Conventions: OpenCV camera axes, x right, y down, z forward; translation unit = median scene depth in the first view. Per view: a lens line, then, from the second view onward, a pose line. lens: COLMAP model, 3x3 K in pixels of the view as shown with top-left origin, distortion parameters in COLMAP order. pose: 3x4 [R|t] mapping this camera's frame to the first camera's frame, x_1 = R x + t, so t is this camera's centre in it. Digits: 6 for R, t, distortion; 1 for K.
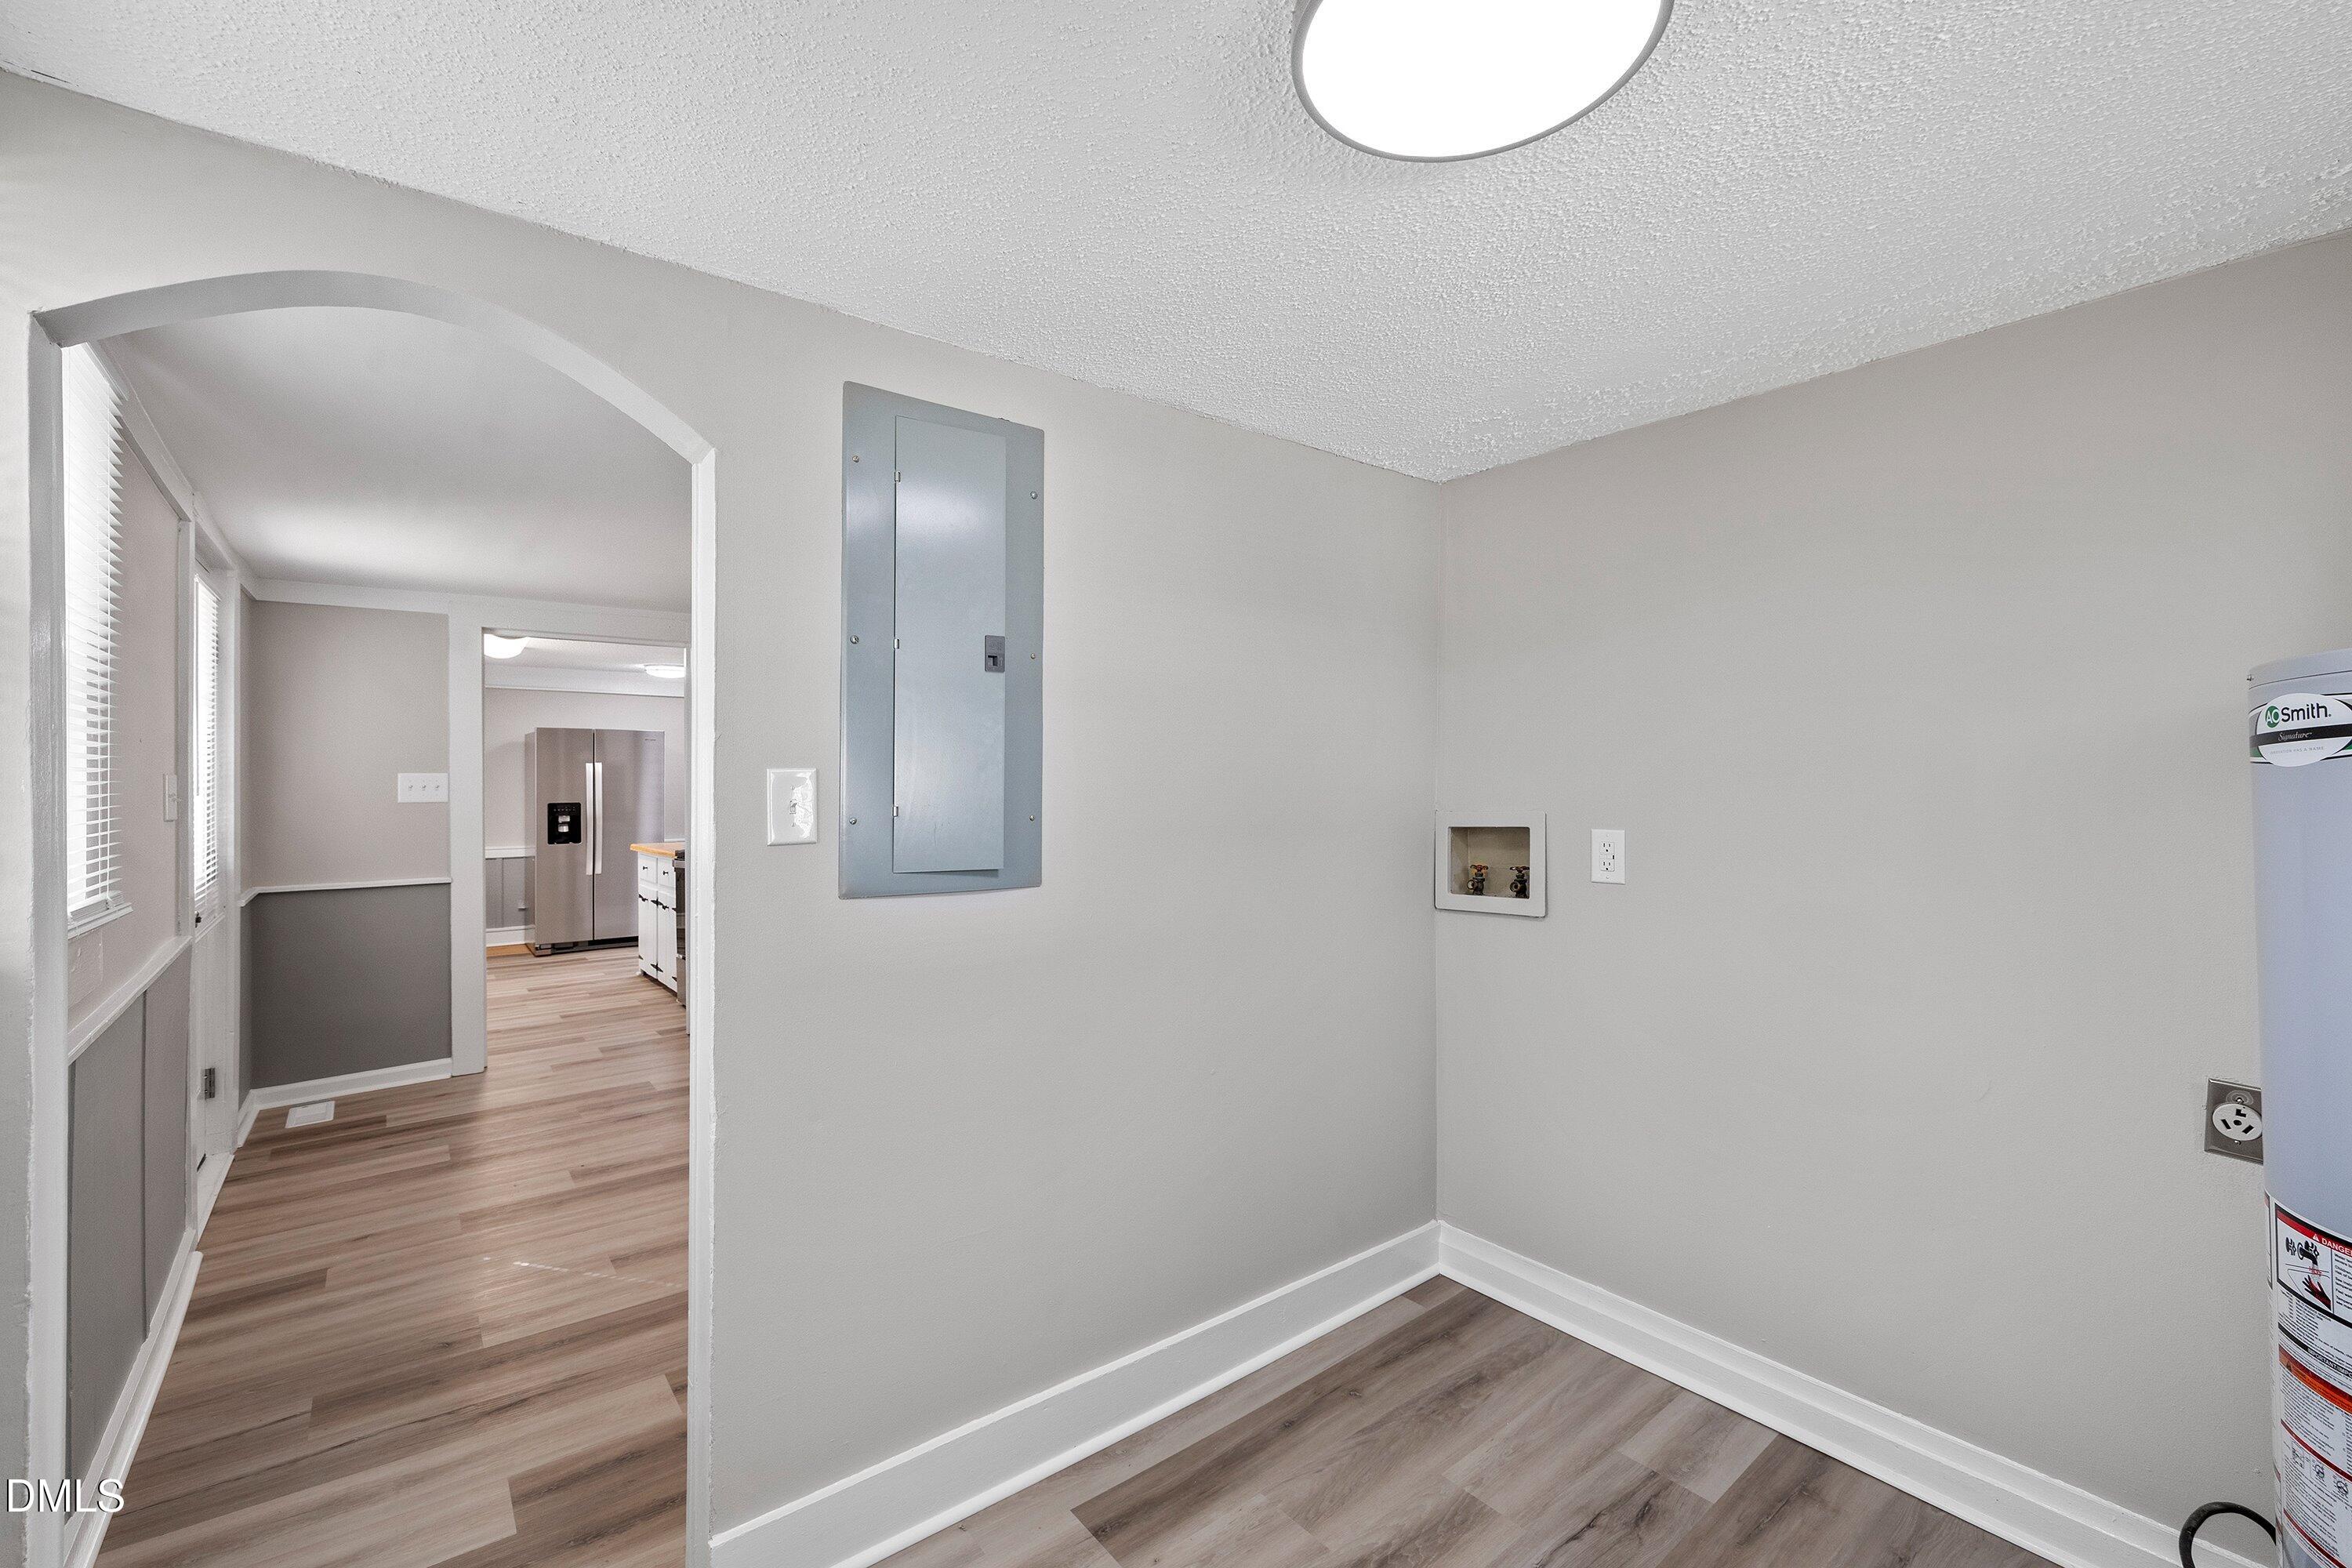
lens RADIAL K [[1004.0, 0, 1189.6], [0, 1004.0, 783.8], [0, 0, 1]] dist [-0.001983, 0.000332]
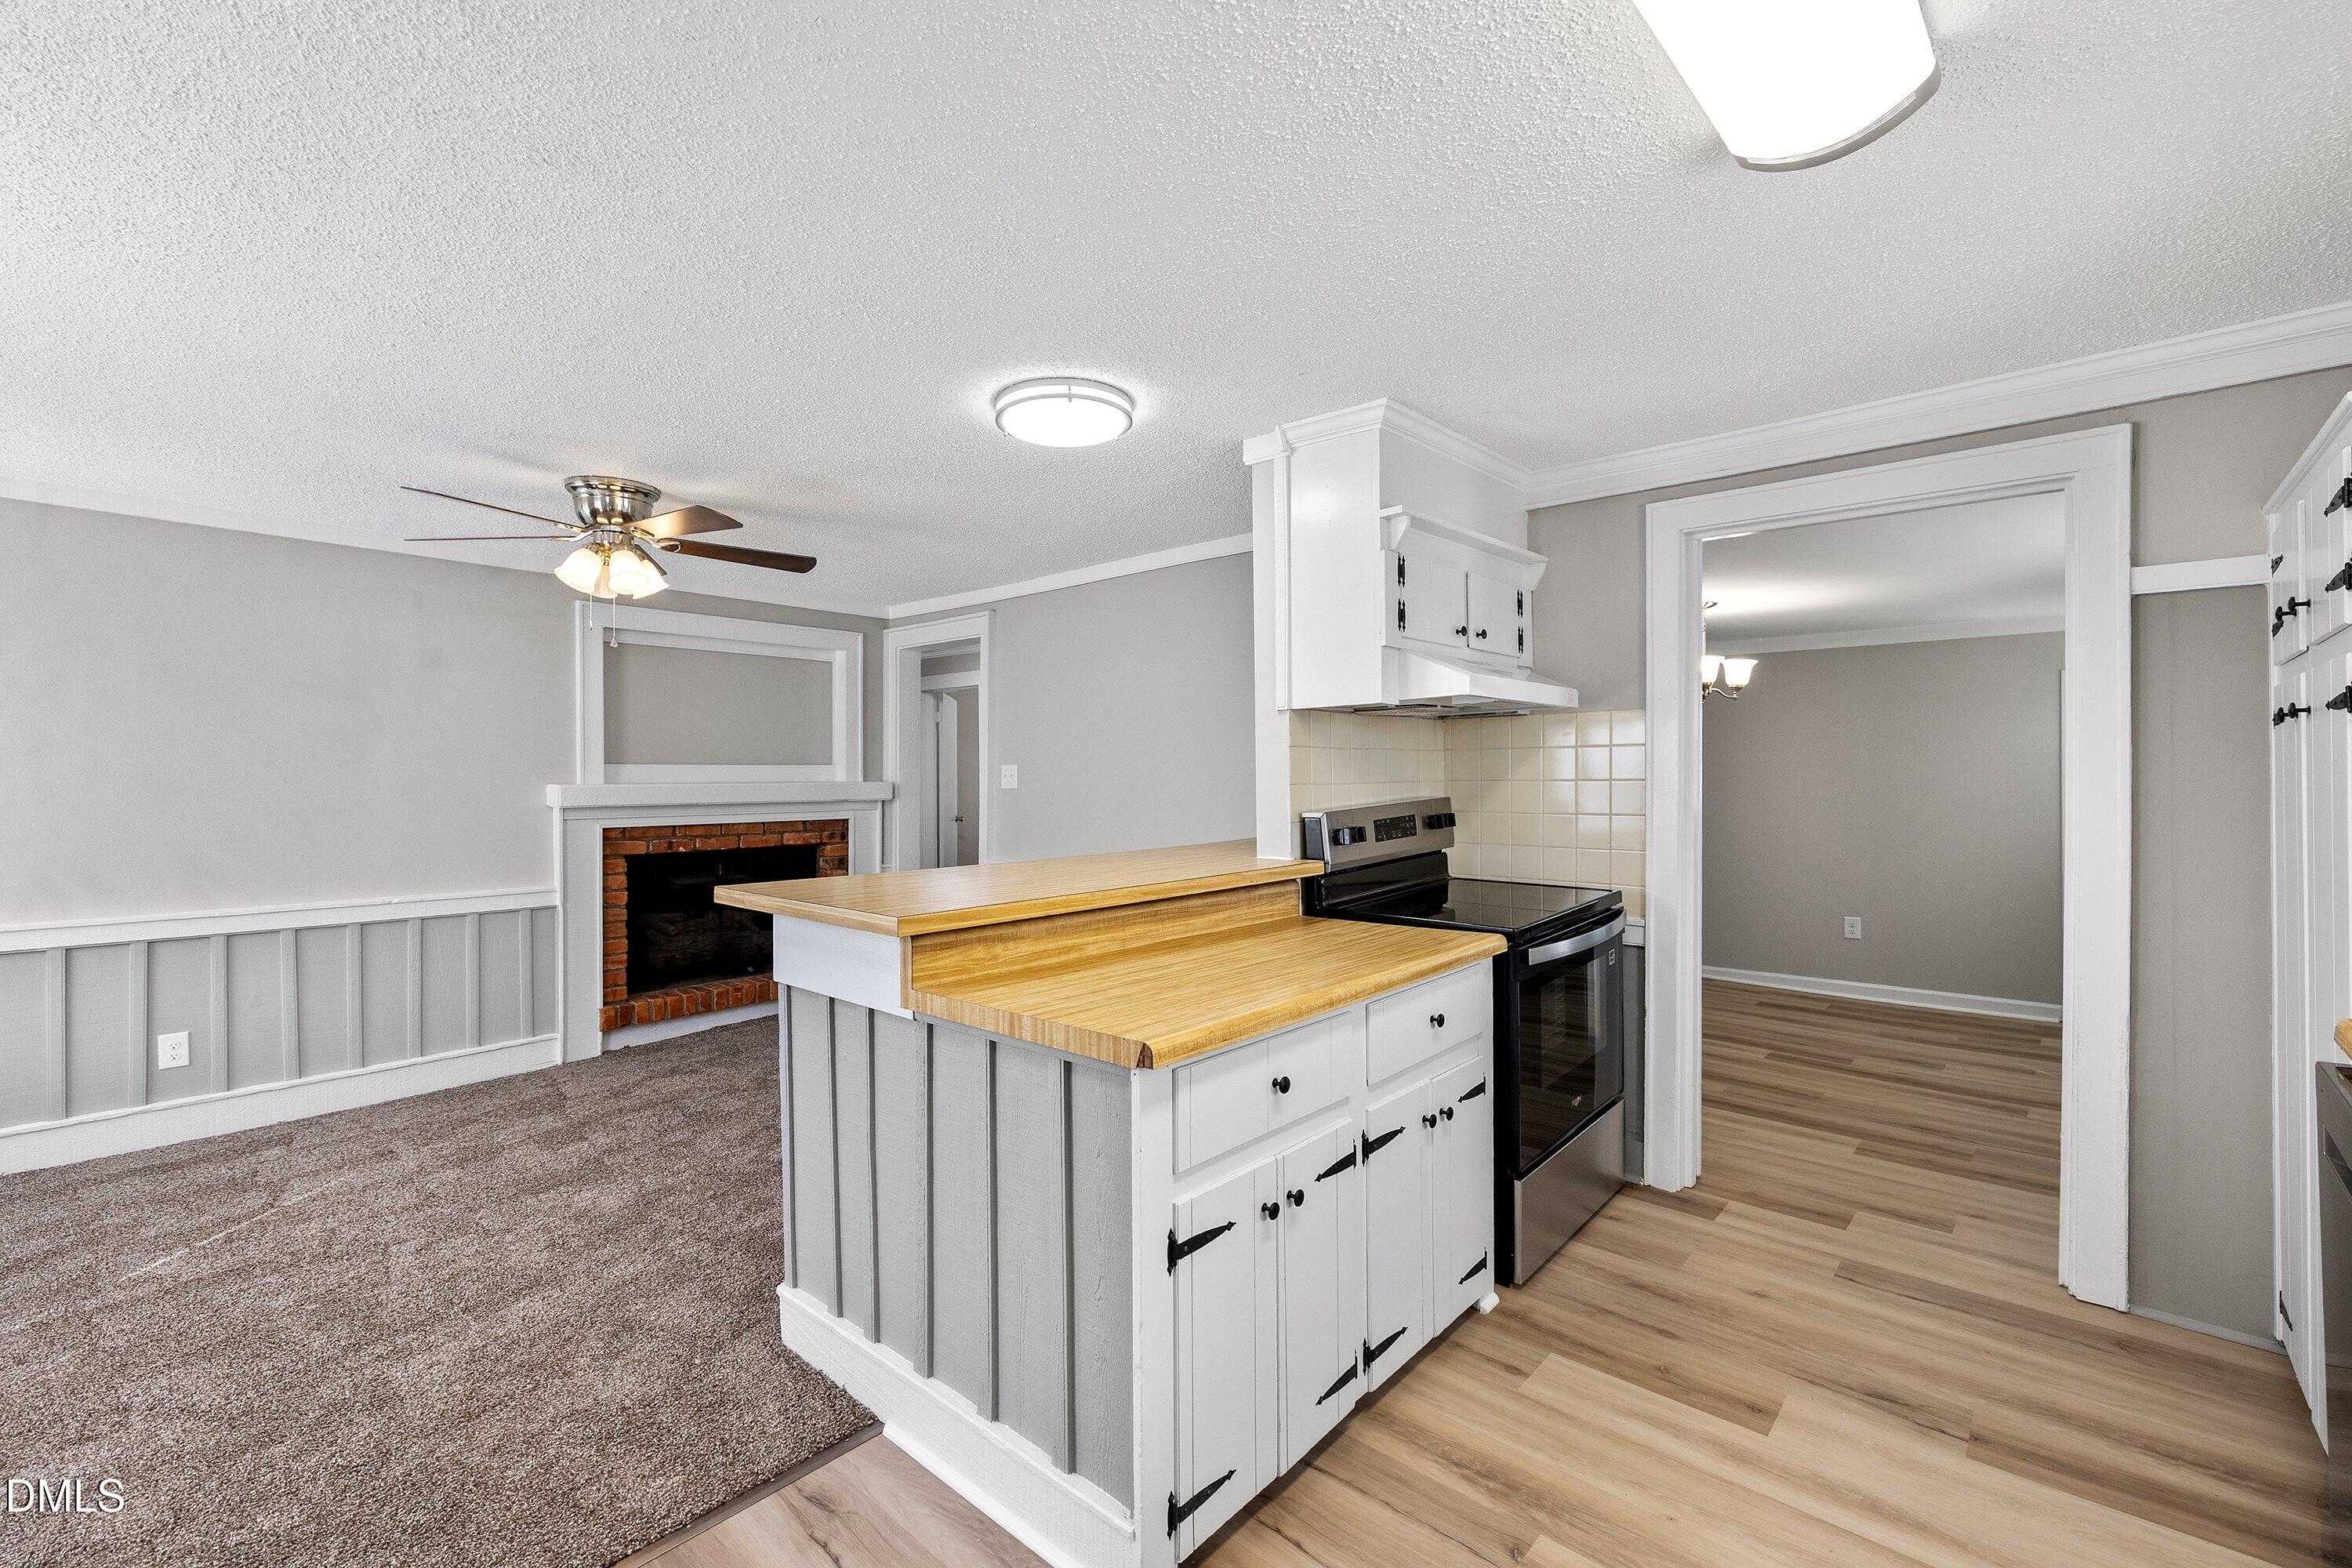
lens RADIAL K [[1004.0, 0, 1151.3], [0, 1004.0, 788.6], [0, 0, 1]] dist [-0.001983, 0.000332]
pose [[-0.139990, -0.009969, 0.990103, -0.852727], [0.003532, 0.999938, 0.010567, 0.003308], [-0.990147, 0.004977, -0.139946, 1.142051]]
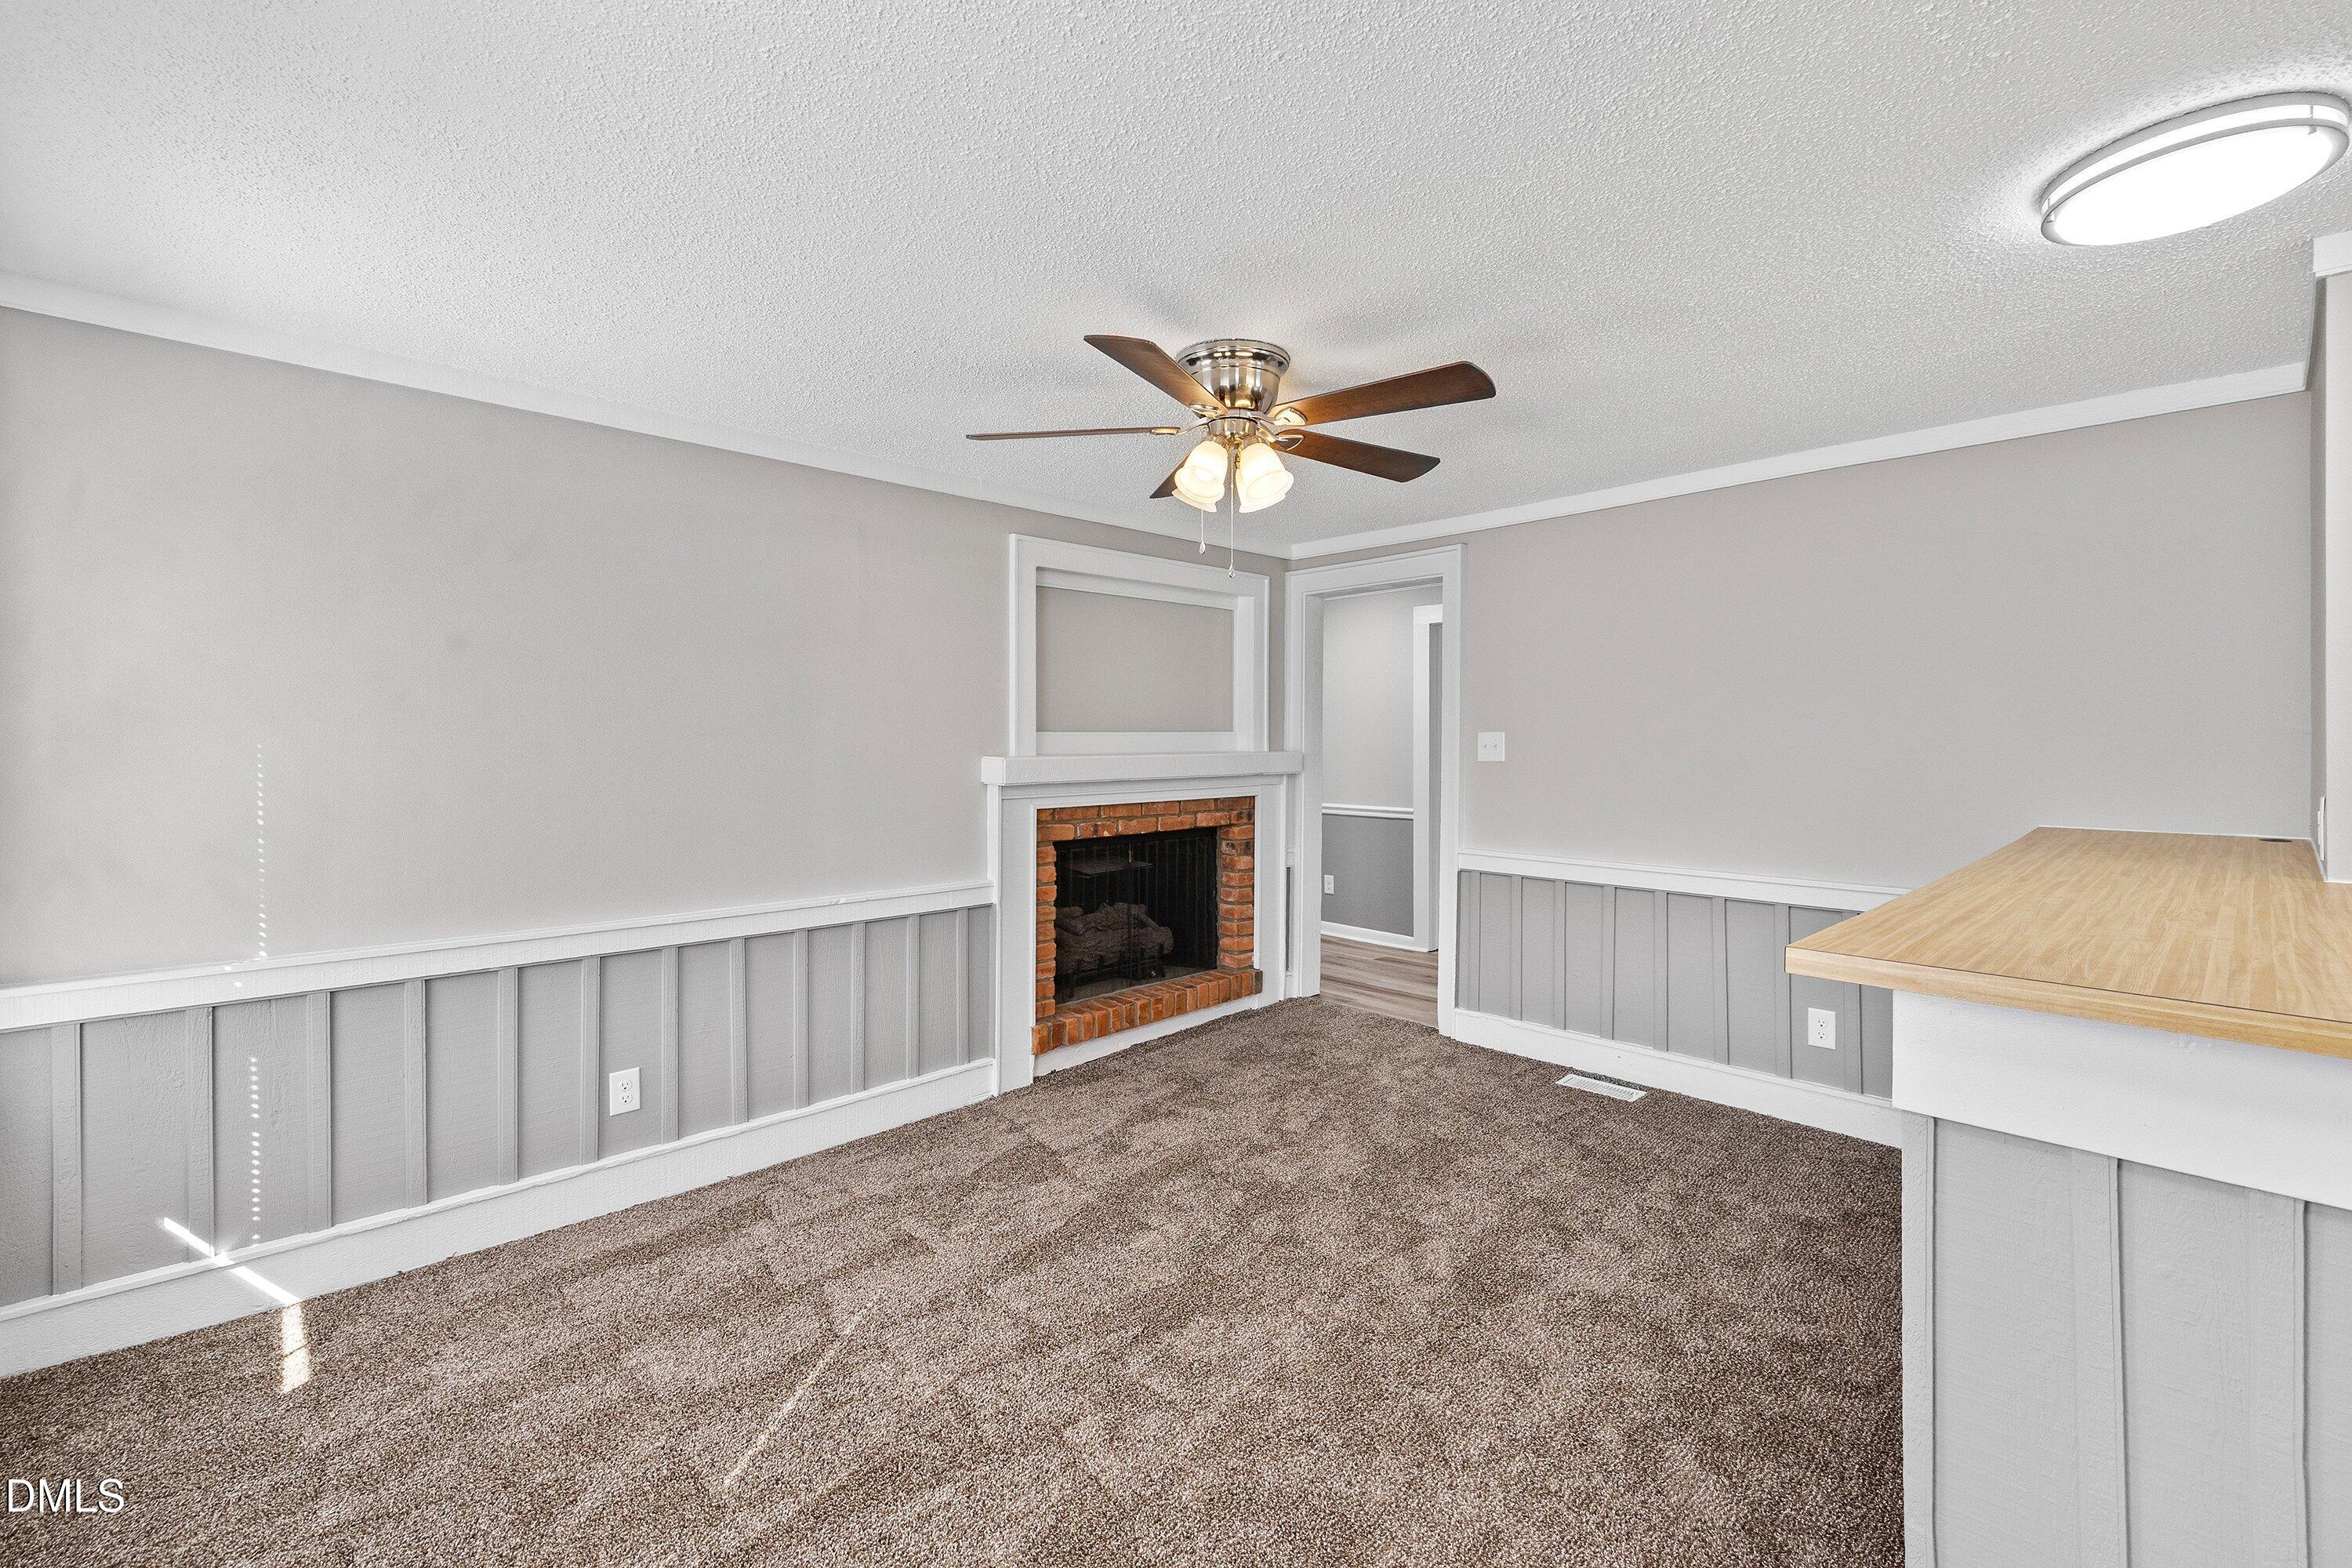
lens RADIAL K [[1004.0, 0, 1171.7], [0, 1004.0, 751.5], [0, 0, 1]] dist [-0.001983, 0.000332]
pose [[-0.060068, -0.010564, 0.998138, -0.678121], [0.002764, 0.999938, 0.010750, -0.002762], [-0.998190, 0.003405, -0.060035, 1.396000]]
